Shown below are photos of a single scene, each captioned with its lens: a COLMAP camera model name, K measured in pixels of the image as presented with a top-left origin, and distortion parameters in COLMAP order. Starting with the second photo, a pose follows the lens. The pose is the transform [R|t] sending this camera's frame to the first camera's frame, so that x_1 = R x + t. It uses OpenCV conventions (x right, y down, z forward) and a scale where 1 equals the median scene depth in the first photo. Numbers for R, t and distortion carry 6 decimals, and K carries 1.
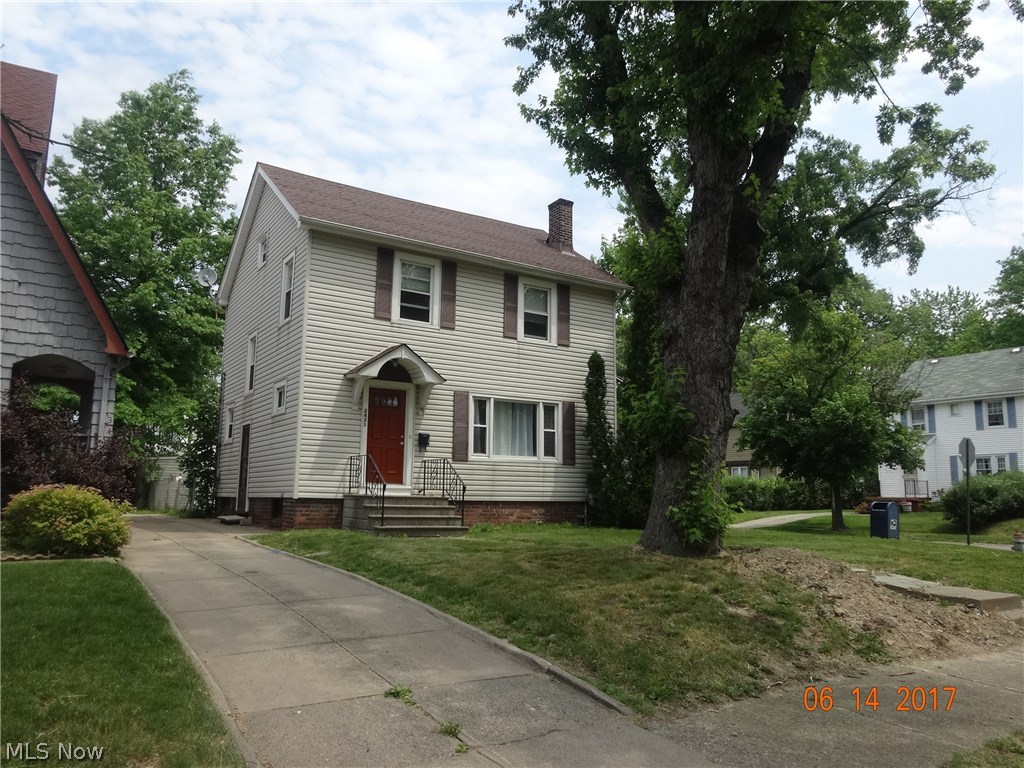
lens RADIAL K [[761.1, 0, 511.3], [0, 761.1, 385.4], [0, 0, 1]] dist [0.002489, -0.002151]
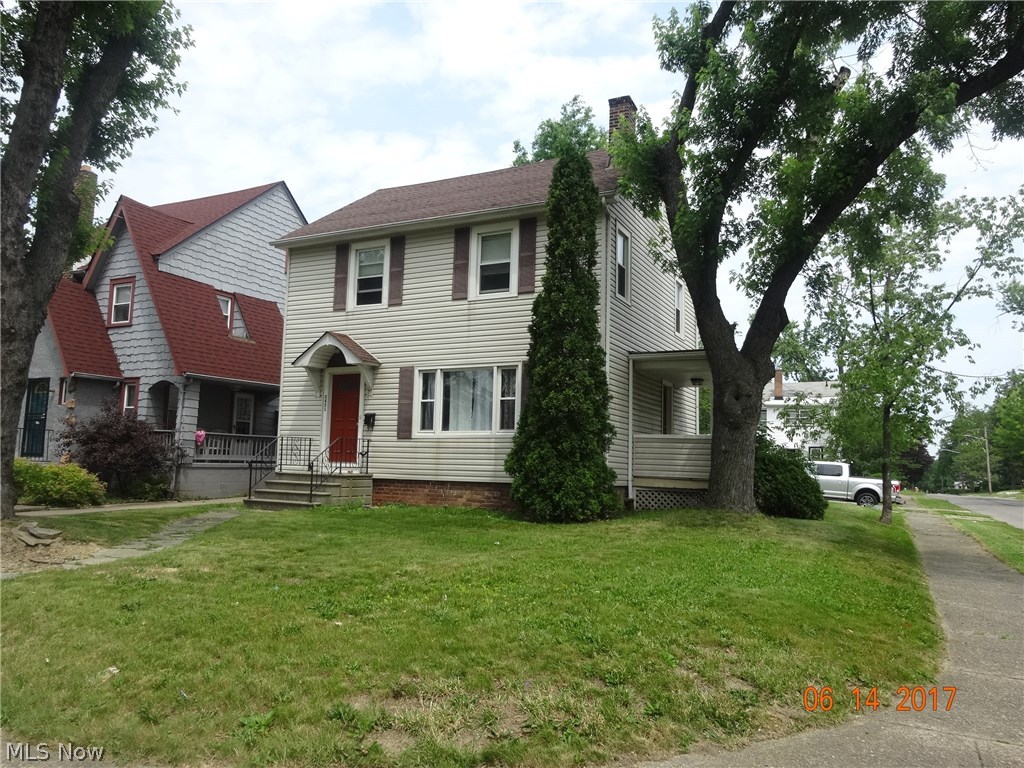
lens RADIAL K [[761.1, 0, 509.4], [0, 761.1, 381.7], [0, 0, 1]] dist [0.002489, -0.002151]
pose [[0.501979, -0.094034, -0.859753, 0.822384], [0.114481, 0.992549, -0.041717, 0.081121], [0.857270, -0.077484, 0.509003, 0.613785]]
